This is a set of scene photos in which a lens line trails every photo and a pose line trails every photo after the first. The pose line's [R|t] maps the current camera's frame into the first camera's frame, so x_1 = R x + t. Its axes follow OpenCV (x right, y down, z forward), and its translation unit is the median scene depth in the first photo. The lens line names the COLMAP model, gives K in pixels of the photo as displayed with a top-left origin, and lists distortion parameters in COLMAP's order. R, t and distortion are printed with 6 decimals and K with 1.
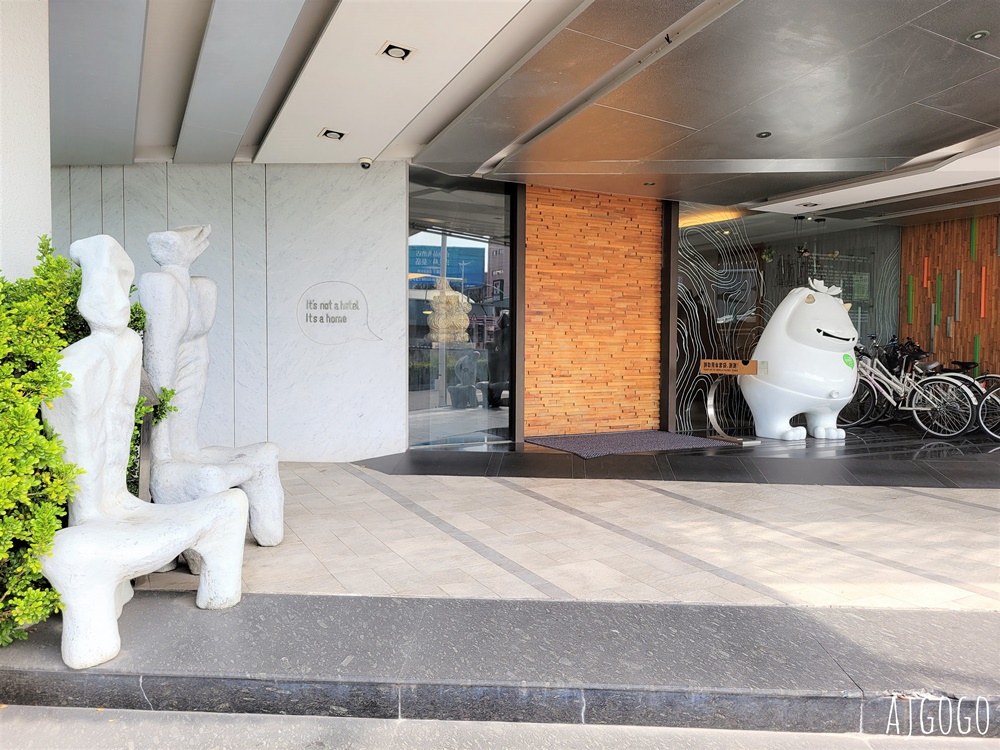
lens RADIAL K [[690.7, 0, 500.0], [0, 690.7, 375.0], [0, 0, 1]] dist [-0.002848, -0.006887]
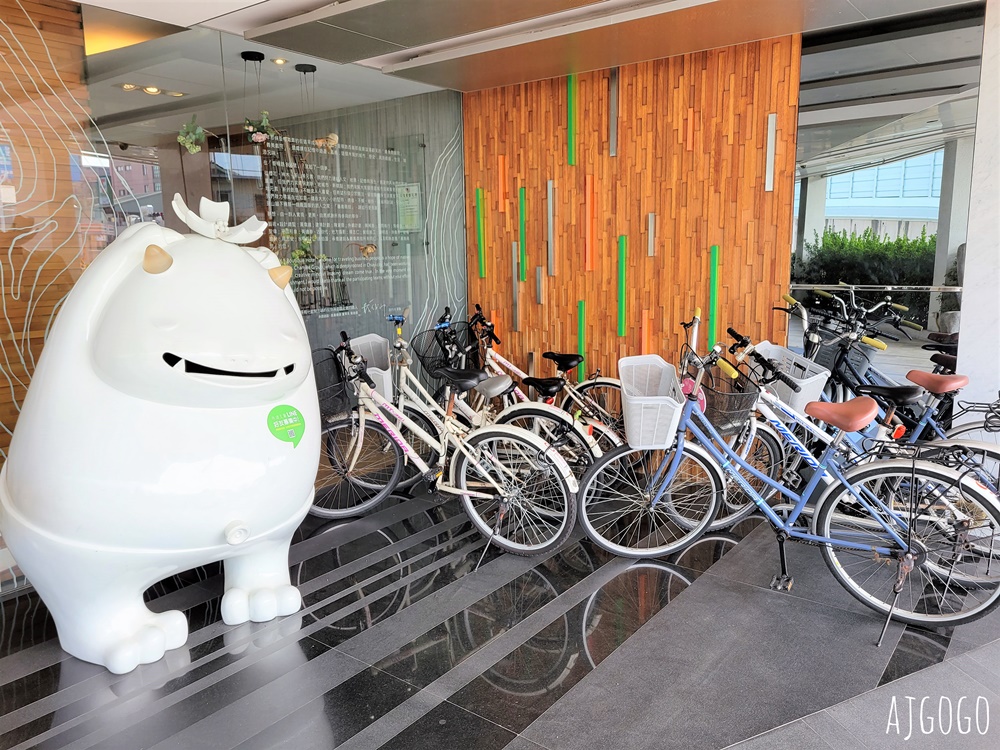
lens RADIAL K [[690.7, 0, 500.0], [0, 690.7, 375.0], [0, 0, 1]] dist [-0.002848, -0.006887]
pose [[0.891311, -0.099659, 0.442303, 0.379991], [0.039606, 0.988928, 0.143010, -0.081828], [-0.451659, -0.109949, 0.885390, 0.527016]]
